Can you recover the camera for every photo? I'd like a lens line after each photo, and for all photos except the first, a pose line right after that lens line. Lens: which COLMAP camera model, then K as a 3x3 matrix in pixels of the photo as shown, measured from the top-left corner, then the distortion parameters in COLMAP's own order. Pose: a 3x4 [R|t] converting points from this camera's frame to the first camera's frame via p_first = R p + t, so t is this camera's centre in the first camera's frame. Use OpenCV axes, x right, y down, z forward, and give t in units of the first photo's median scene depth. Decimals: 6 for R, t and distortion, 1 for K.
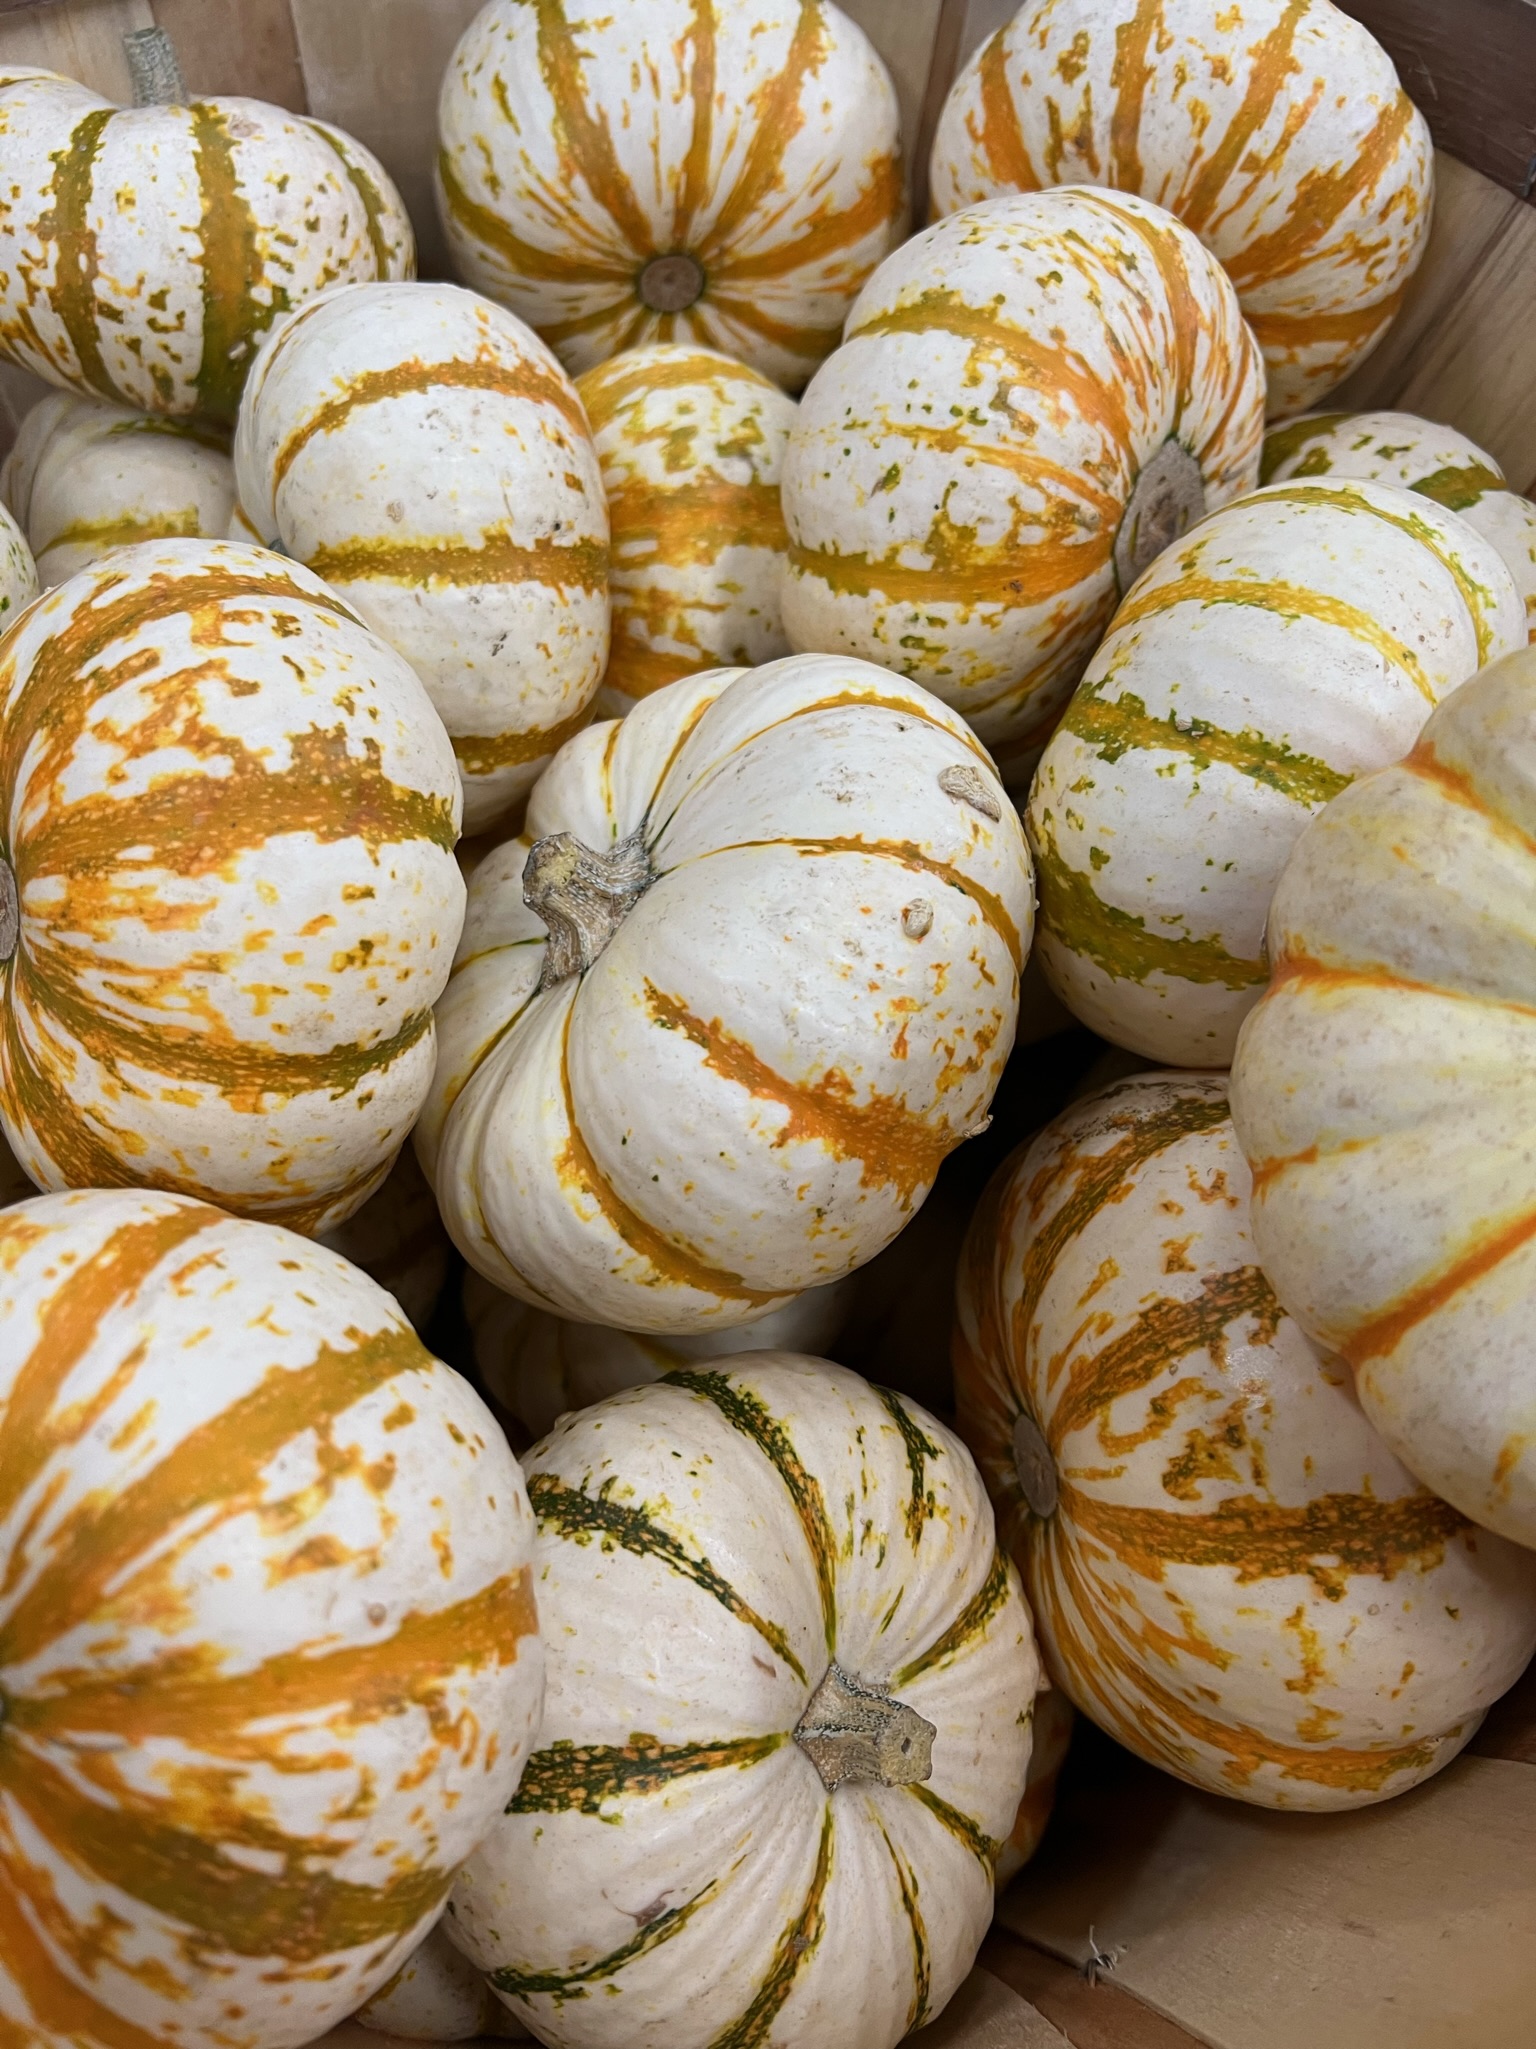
lens RADIAL K [[1542.5, 0, 762.4], [0, 1542.5, 1026.1], [0, 0, 1]] dist [0.003793, -0.010240]
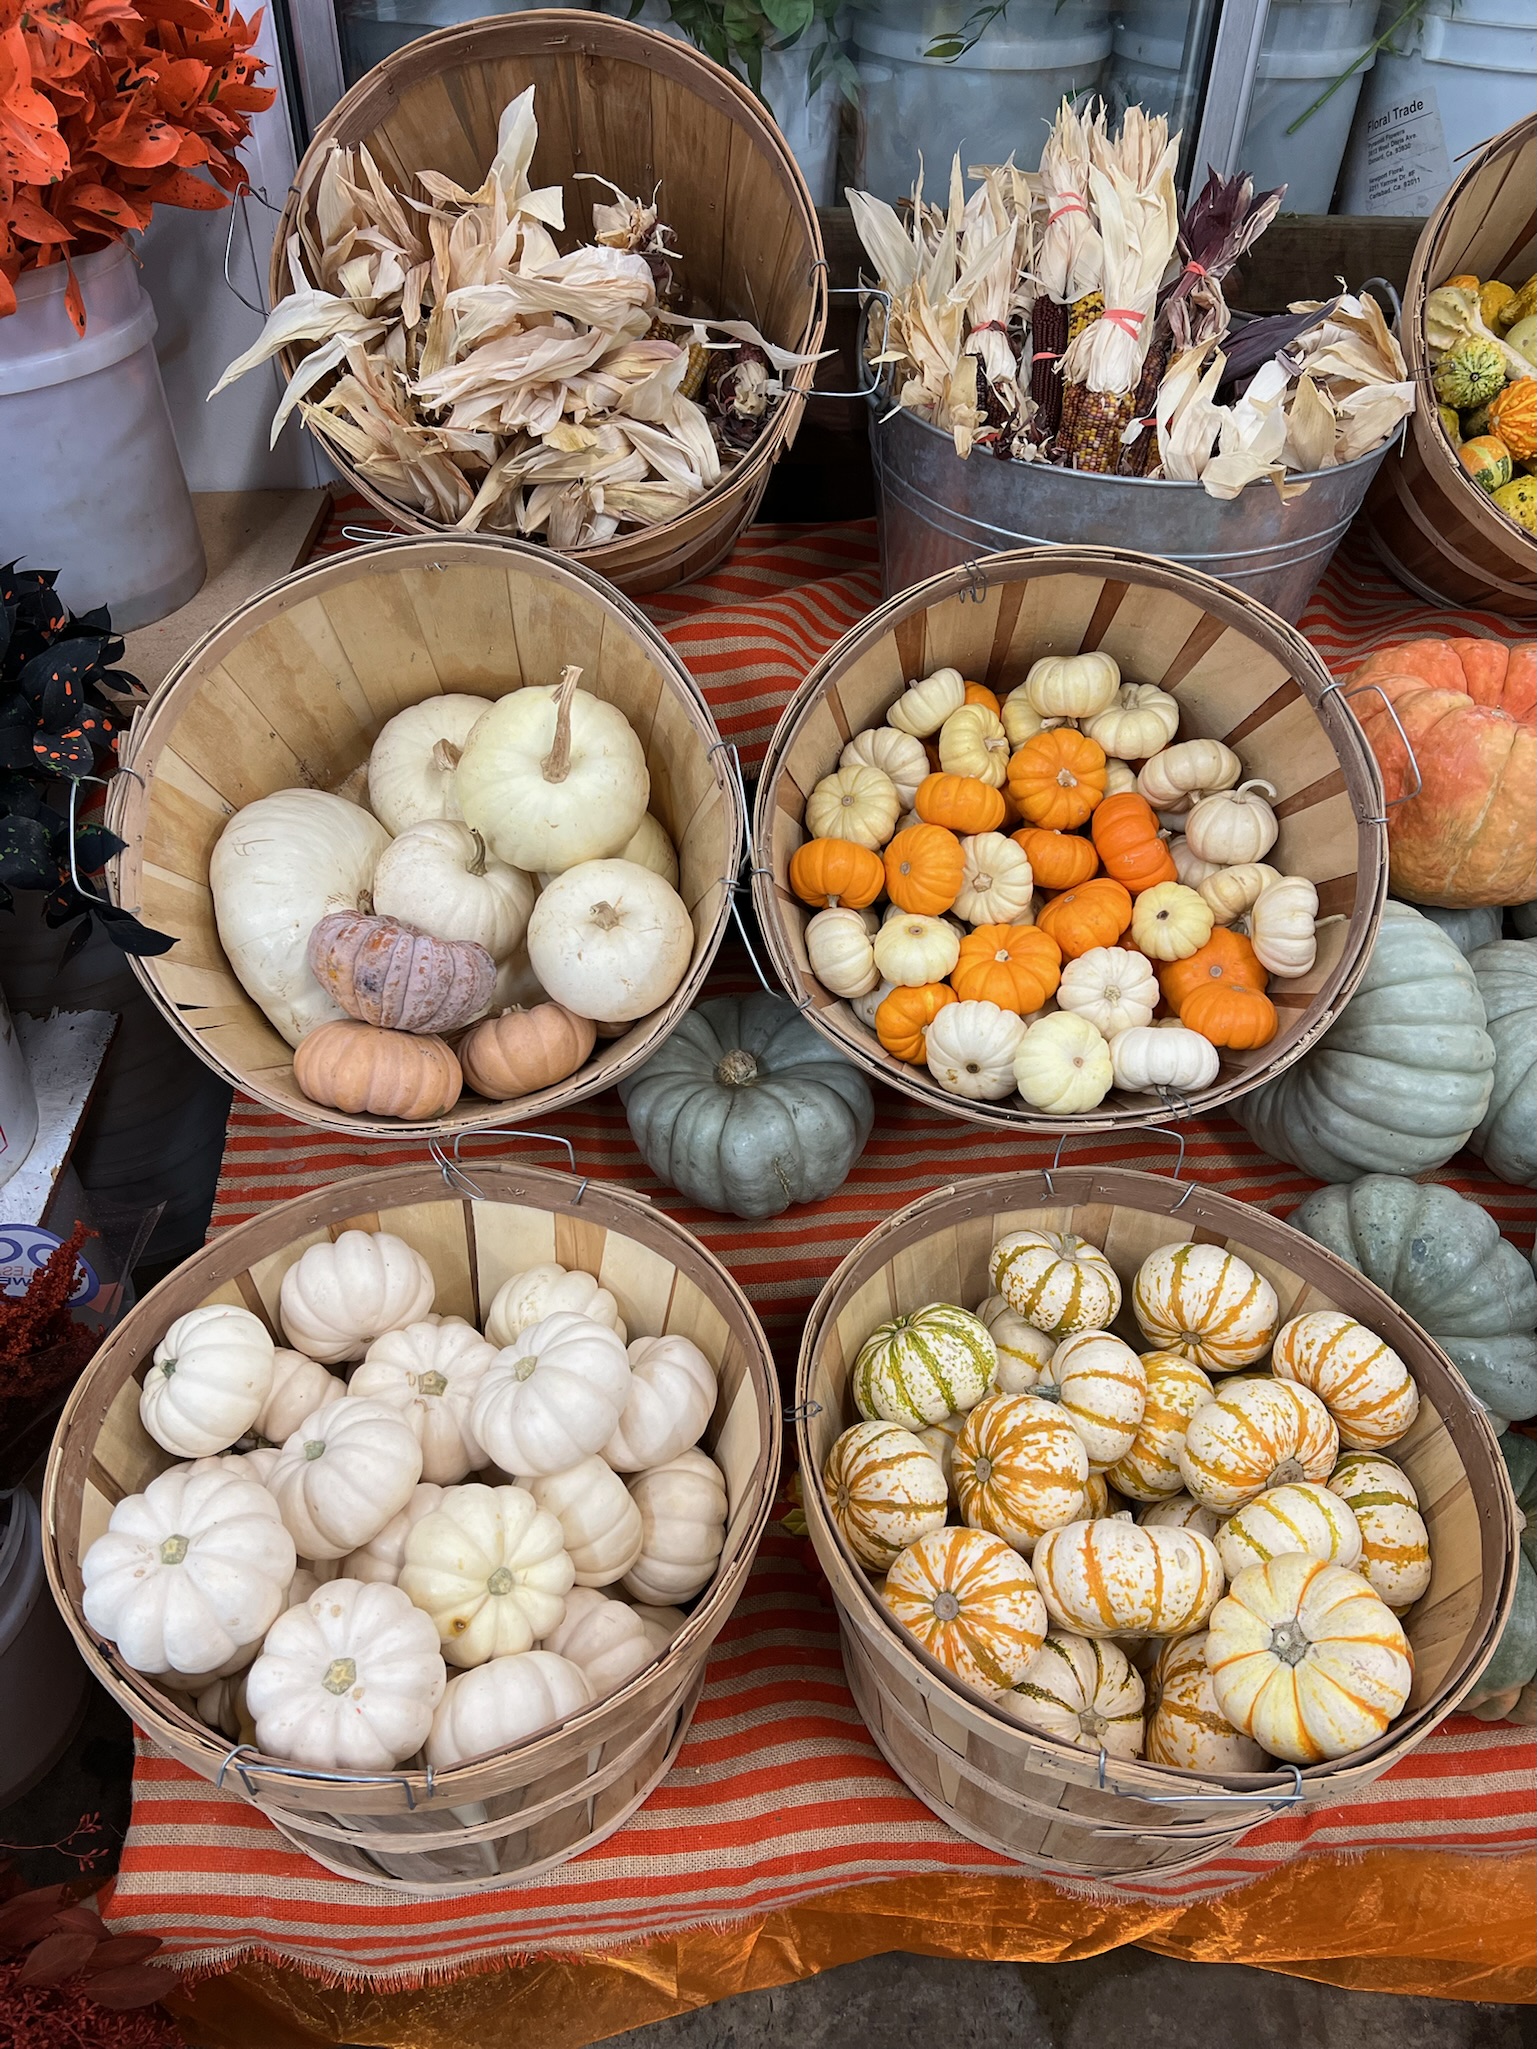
lens RADIAL K [[1542.5, 0, 749.4], [0, 1542.5, 1038.2], [0, 0, 1]] dist [0.003793, -0.010240]
pose [[0.868828, 0.304120, -0.390703, 0.292369], [-0.398996, 0.897302, -0.188816, -0.063418], [0.293156, 0.319938, 0.900944, -3.355489]]
